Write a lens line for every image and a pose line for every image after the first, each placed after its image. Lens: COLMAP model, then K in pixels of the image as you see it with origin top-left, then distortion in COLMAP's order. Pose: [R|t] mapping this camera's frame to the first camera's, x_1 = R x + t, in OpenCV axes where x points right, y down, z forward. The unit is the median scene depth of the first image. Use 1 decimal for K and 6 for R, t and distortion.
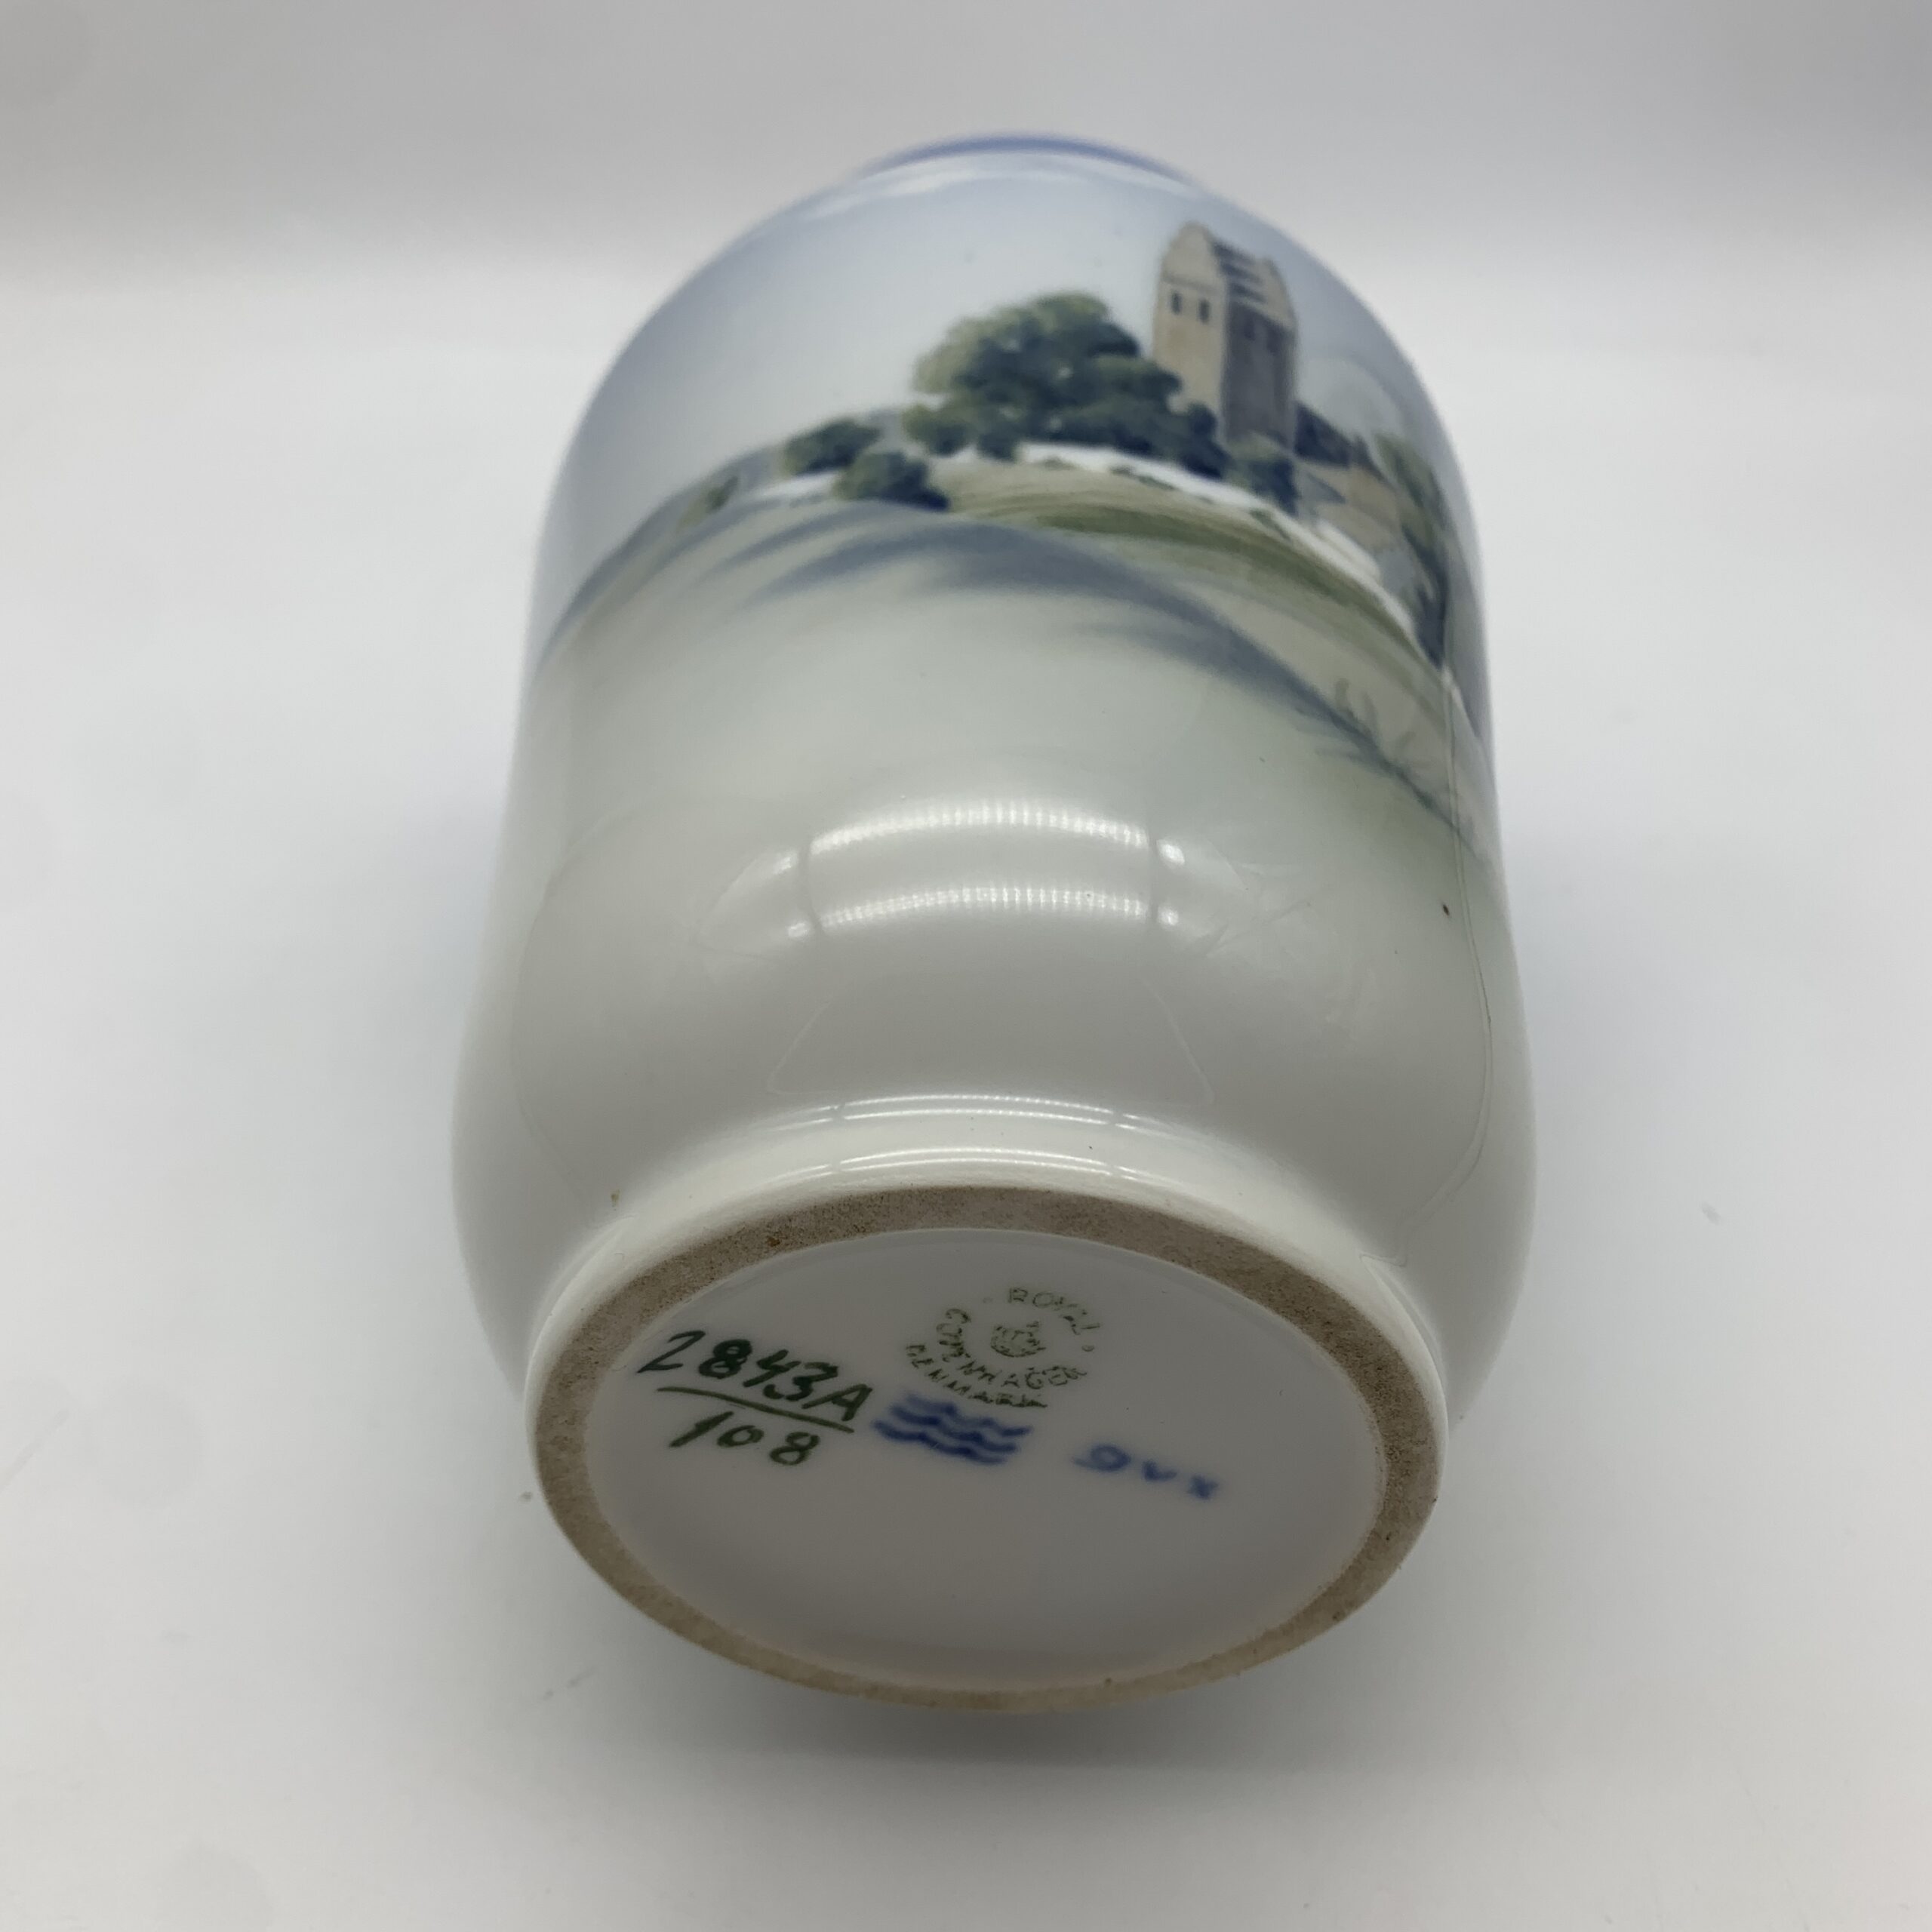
lens RADIAL K [[1863.8, 0, 966.0], [0, 1863.8, 966.0], [0, 0, 1]] dist [0.160001, -0.823320]
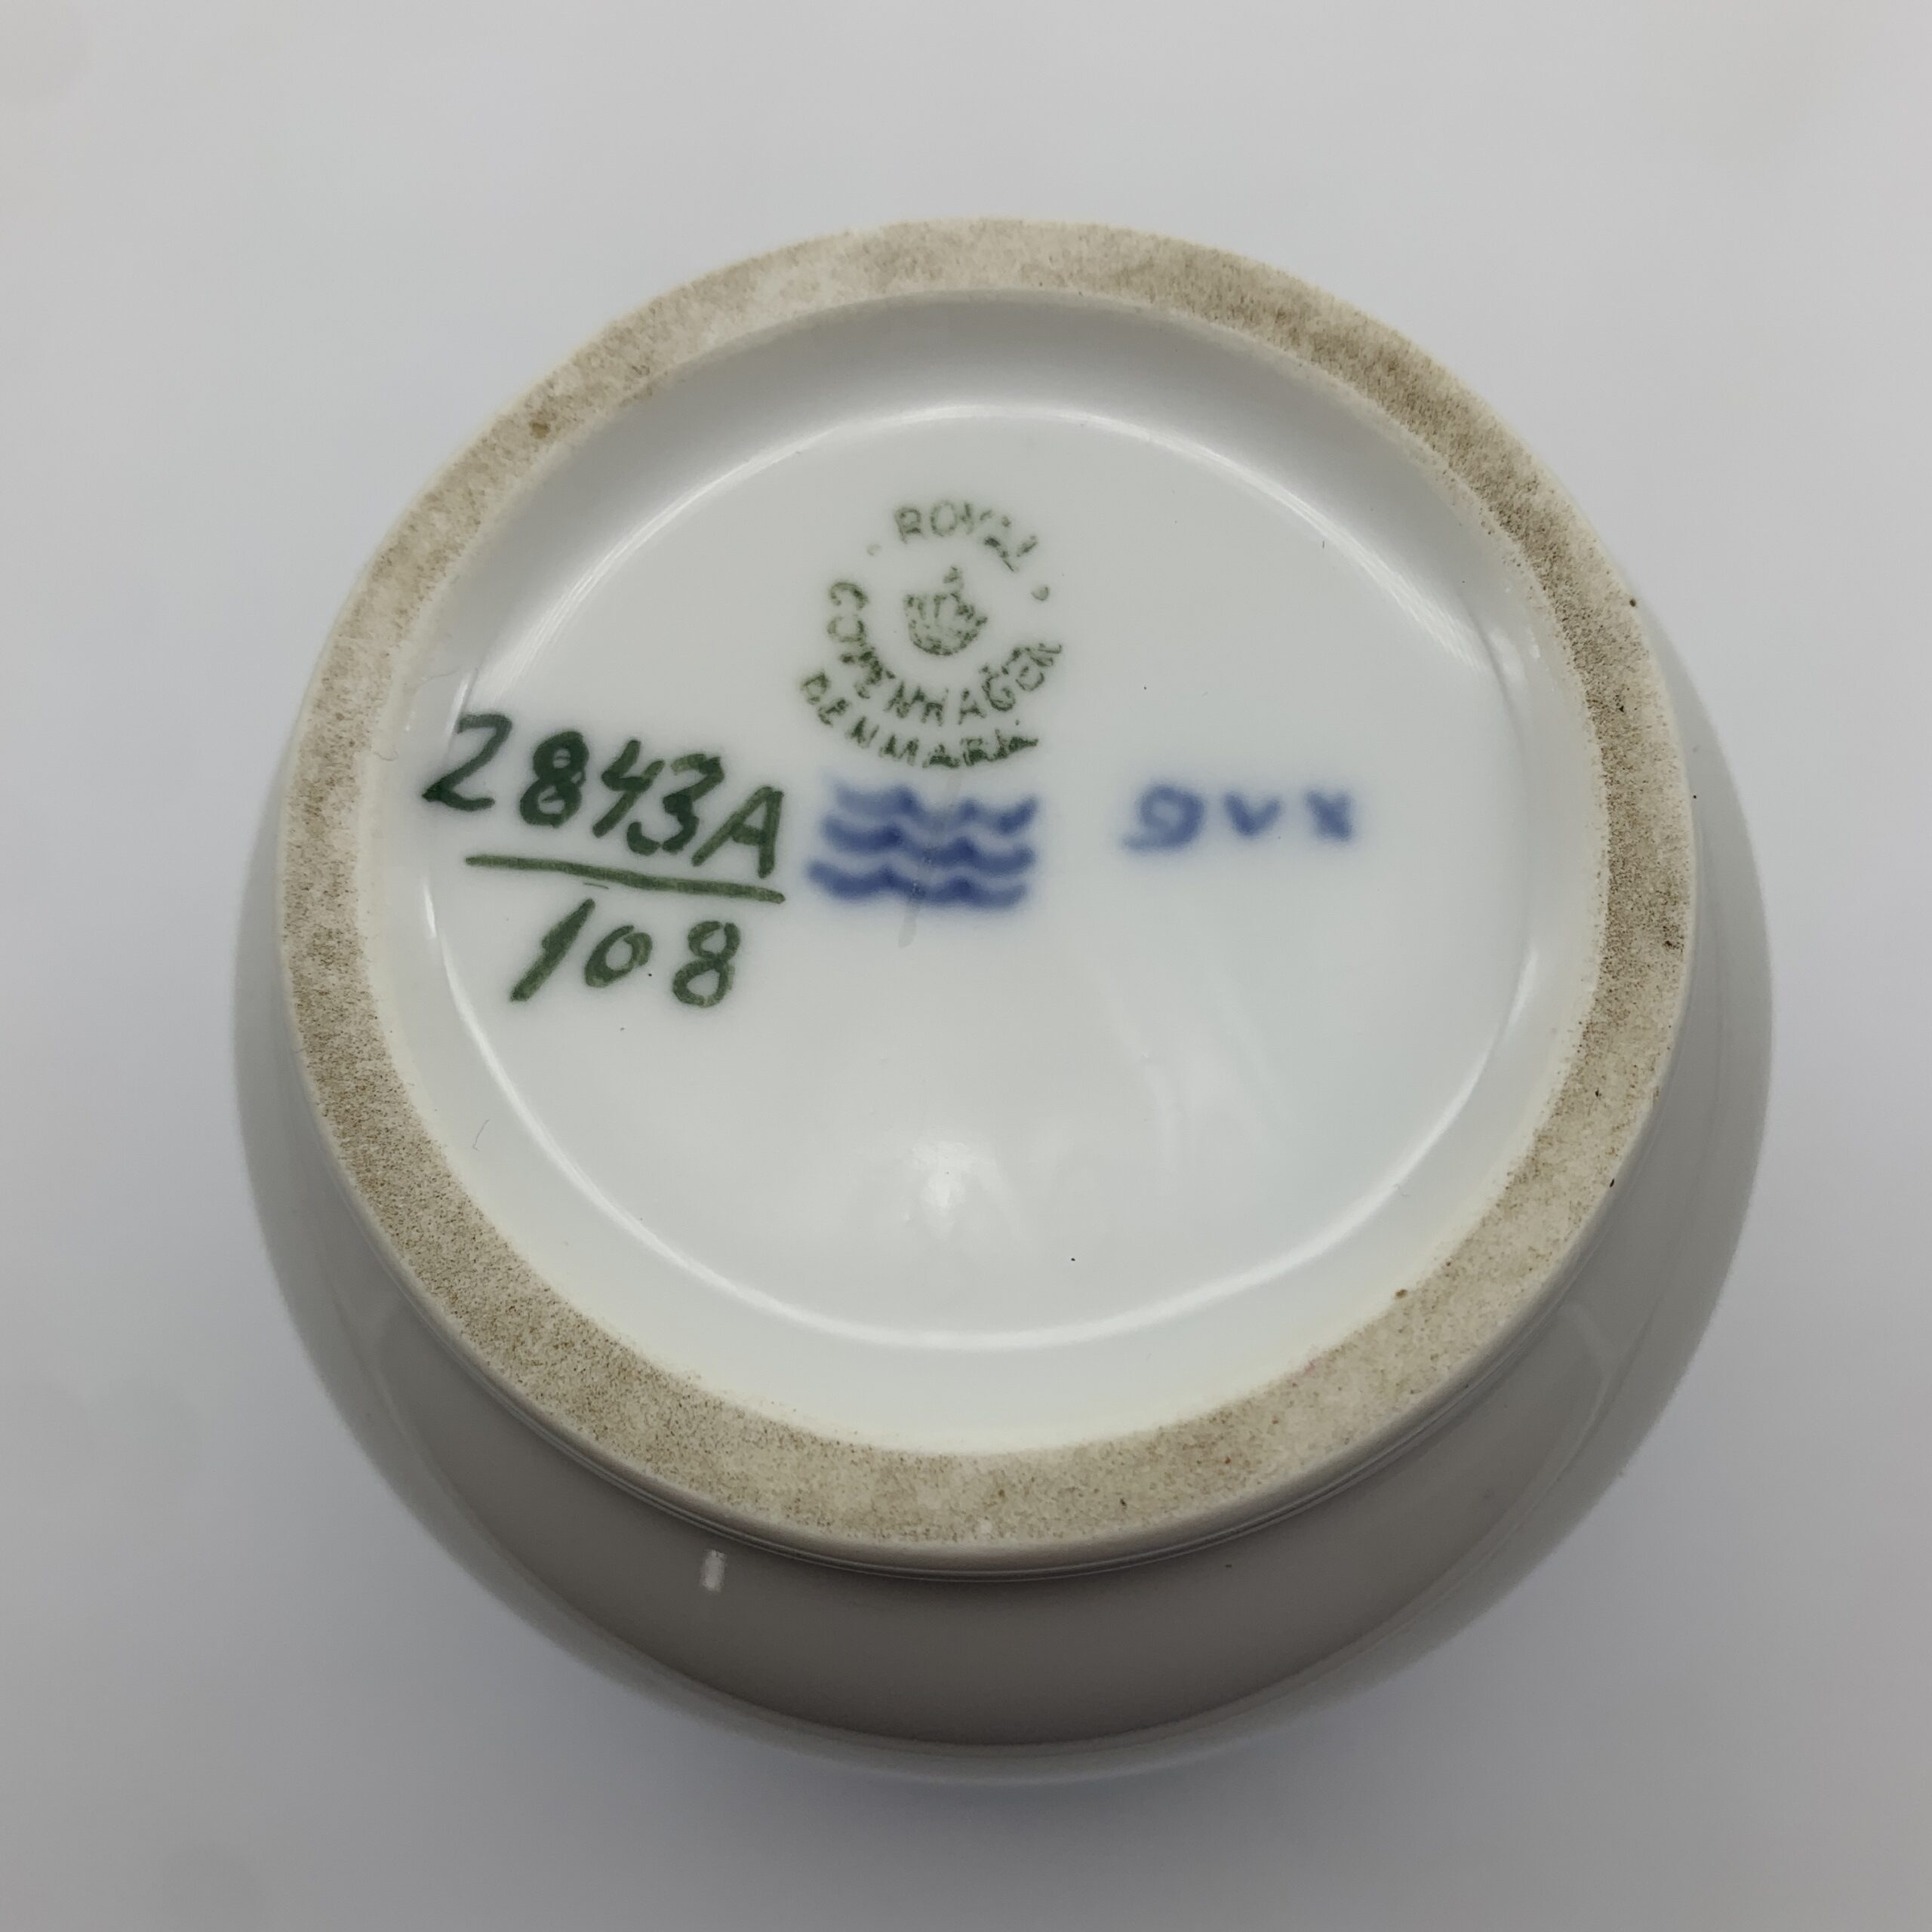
lens RADIAL K [[1863.8, 0, 966.0], [0, 1863.8, 966.0], [0, 0, 1]] dist [0.160001, -0.823320]
pose [[0.945535, -0.316262, 0.077080, -0.061574], [0.251950, 0.561091, -0.788478, 0.844273], [0.206117, 0.764954, 0.610214, 0.679189]]
